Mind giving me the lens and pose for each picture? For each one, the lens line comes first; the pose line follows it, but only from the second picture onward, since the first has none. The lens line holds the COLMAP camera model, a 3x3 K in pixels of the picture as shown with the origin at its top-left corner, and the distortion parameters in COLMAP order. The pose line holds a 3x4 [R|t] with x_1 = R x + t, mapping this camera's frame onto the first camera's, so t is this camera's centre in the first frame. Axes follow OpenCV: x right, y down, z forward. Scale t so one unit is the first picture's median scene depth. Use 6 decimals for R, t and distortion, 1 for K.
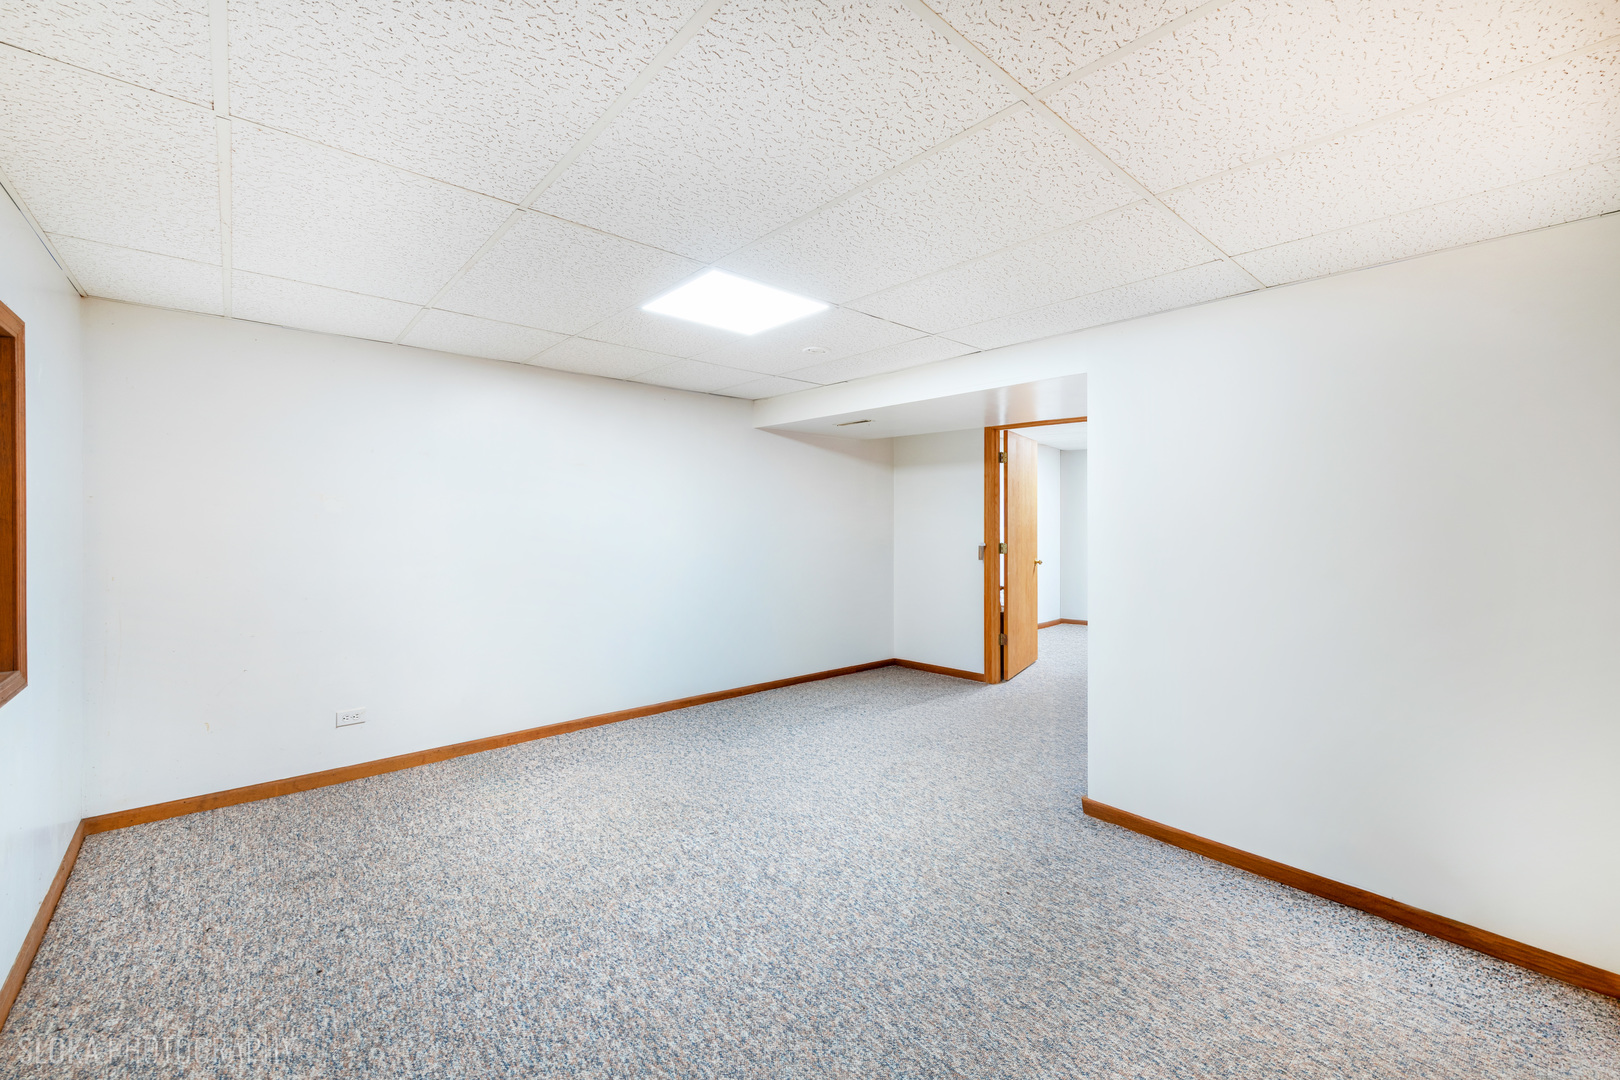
lens RADIAL K [[645.9, 0, 827.1], [0, 645.9, 534.5], [0, 0, 1]] dist [0.022115, -0.000064]
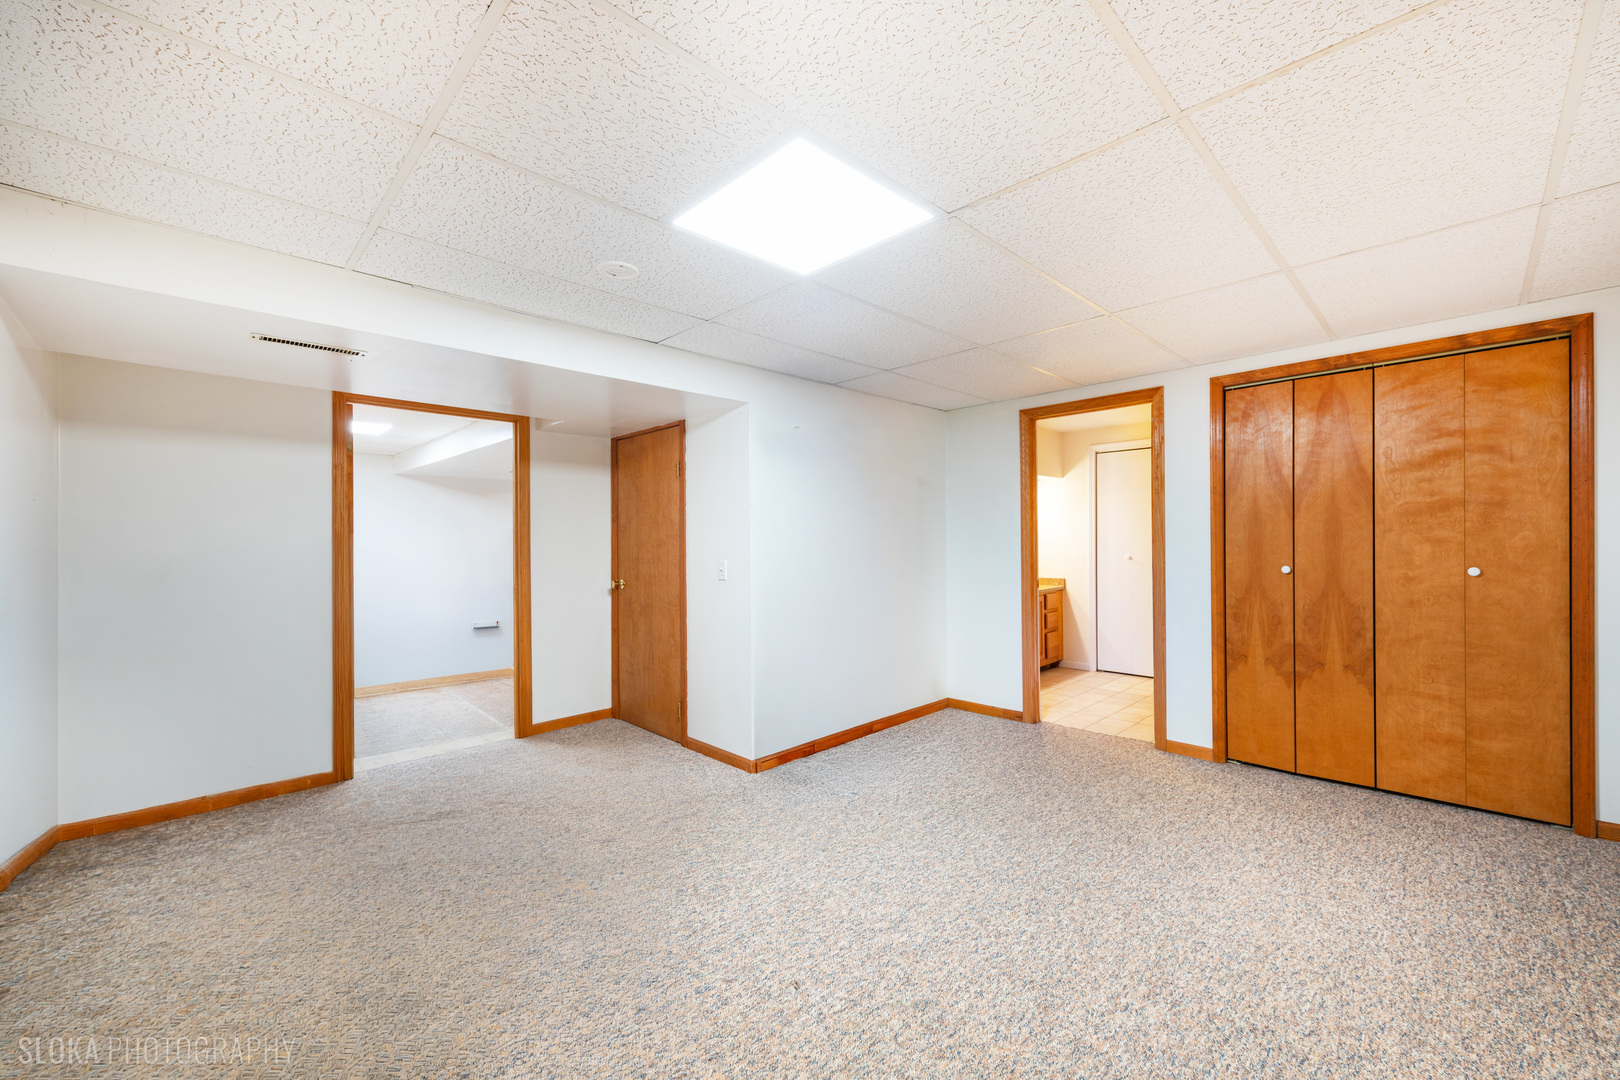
lens RADIAL K [[645.9, 0, 827.1], [0, 645.9, 534.5], [0, 0, 1]] dist [0.022115, -0.000064]
pose [[-0.055660, -0.001538, 0.998449, -1.001695], [0.032097, 0.999479, 0.003329, -0.006912], [-0.997934, 0.032233, -0.055582, 1.170587]]
